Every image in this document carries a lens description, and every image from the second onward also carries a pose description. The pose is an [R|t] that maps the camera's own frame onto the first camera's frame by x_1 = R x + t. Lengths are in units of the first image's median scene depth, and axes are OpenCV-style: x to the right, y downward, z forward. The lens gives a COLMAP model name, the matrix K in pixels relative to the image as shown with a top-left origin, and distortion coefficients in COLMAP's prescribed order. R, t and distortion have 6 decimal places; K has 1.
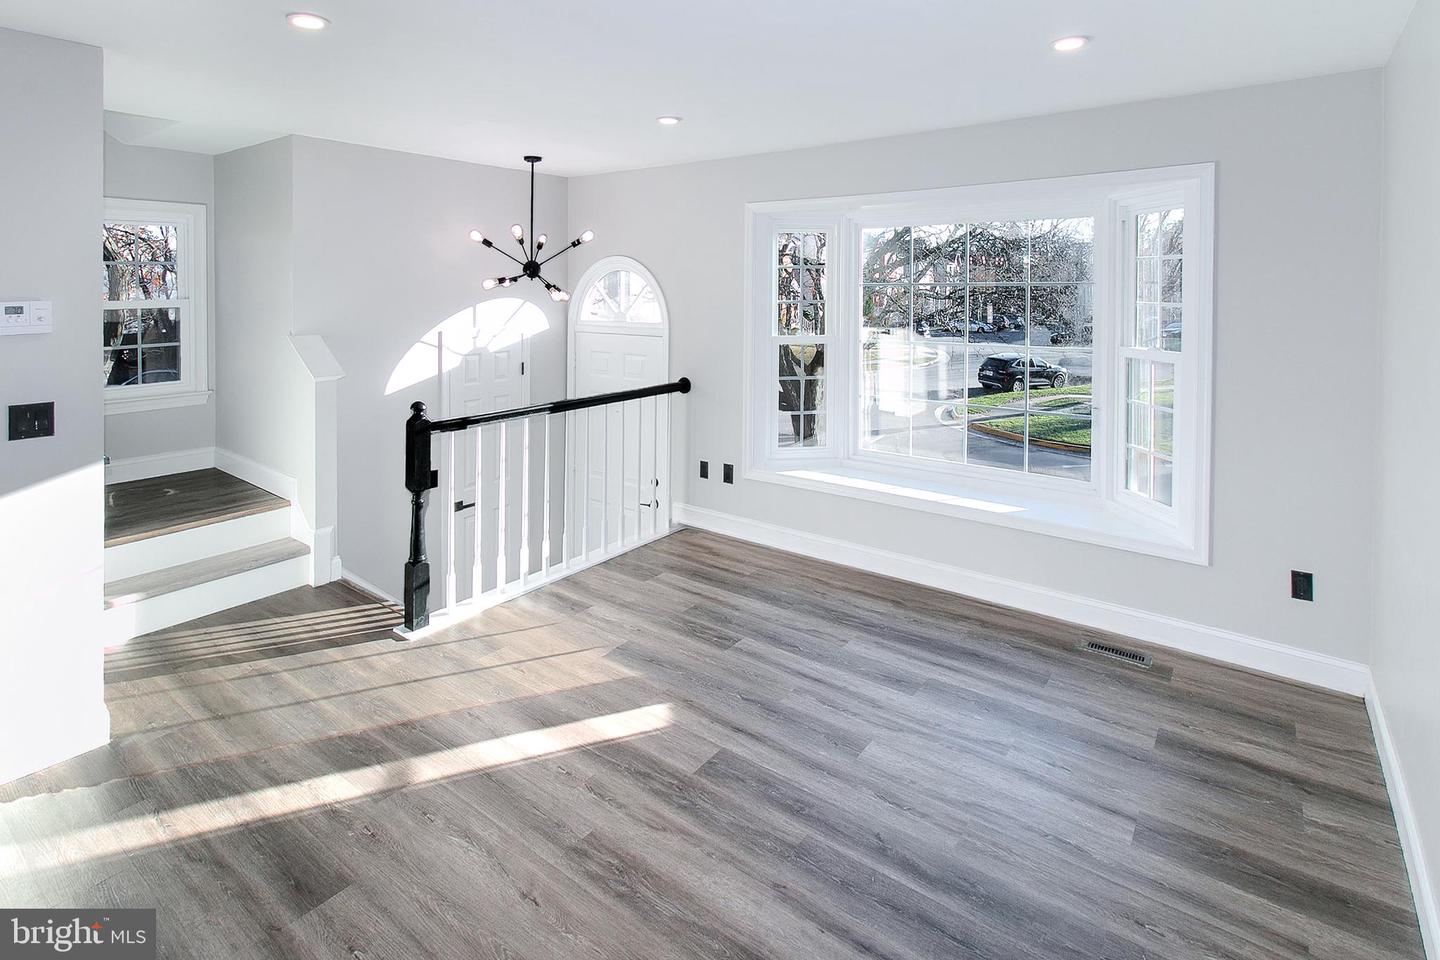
lens RADIAL K [[681.9, 0, 720.0], [0, 681.9, 480.0], [0, 0, 1]] dist [-0.014322, -0.000202]
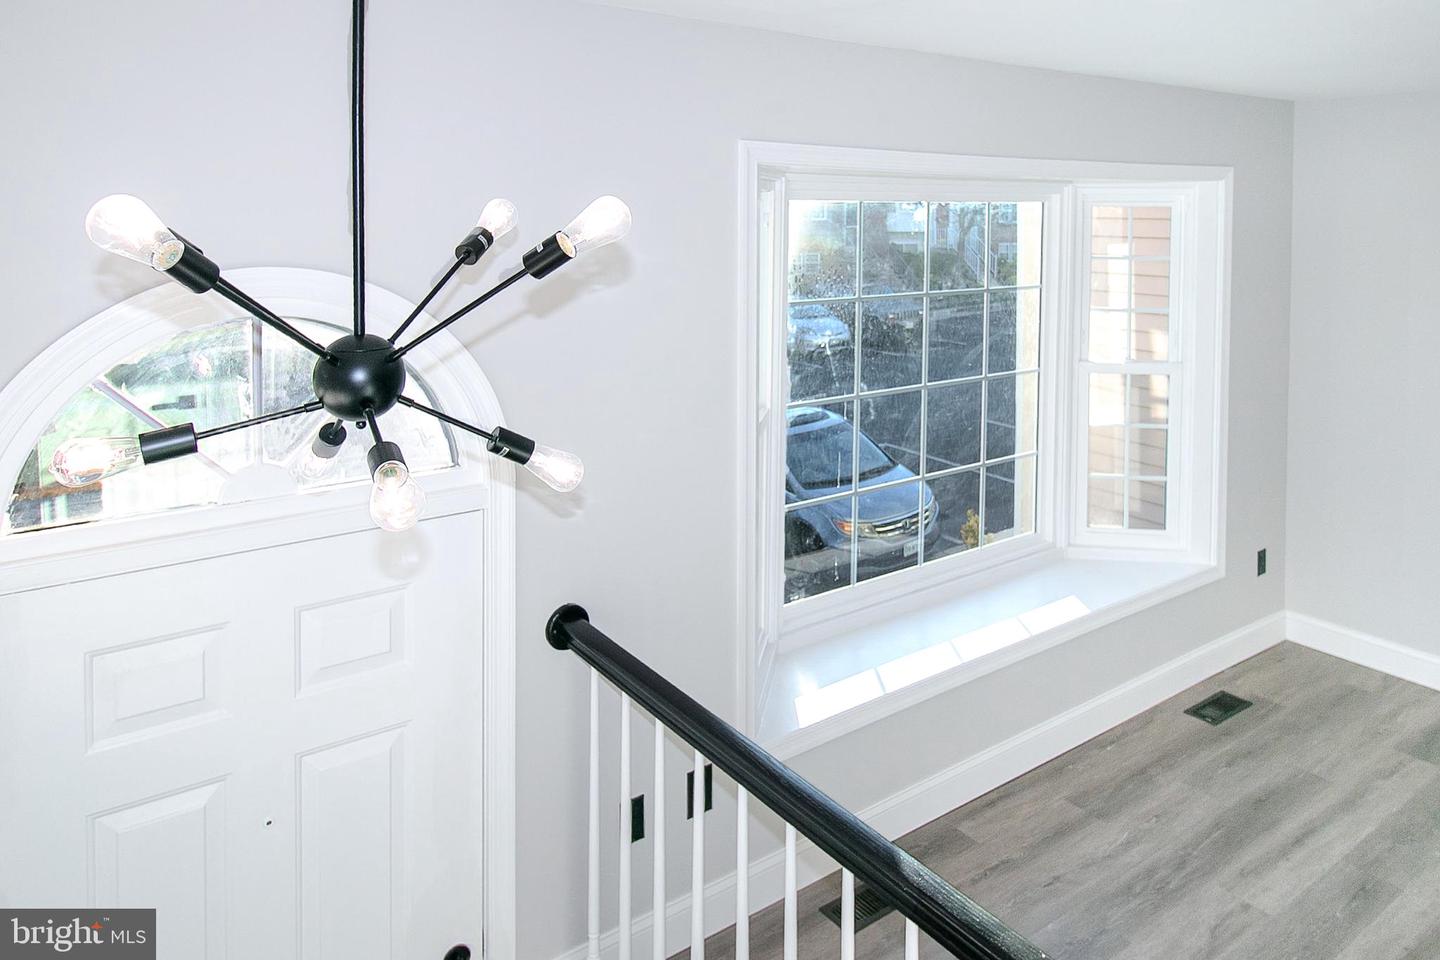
lens RADIAL K [[962.7, 0, 720.0], [0, 962.7, 480.0], [0, 0, 1]] dist [-0.006299, -0.003641]
pose [[0.294042, -0.248207, 0.923002, -0.643280], [0.266687, 0.948646, 0.170144, -0.390980], [-0.917833, 0.196123, 0.345135, 1.046706]]
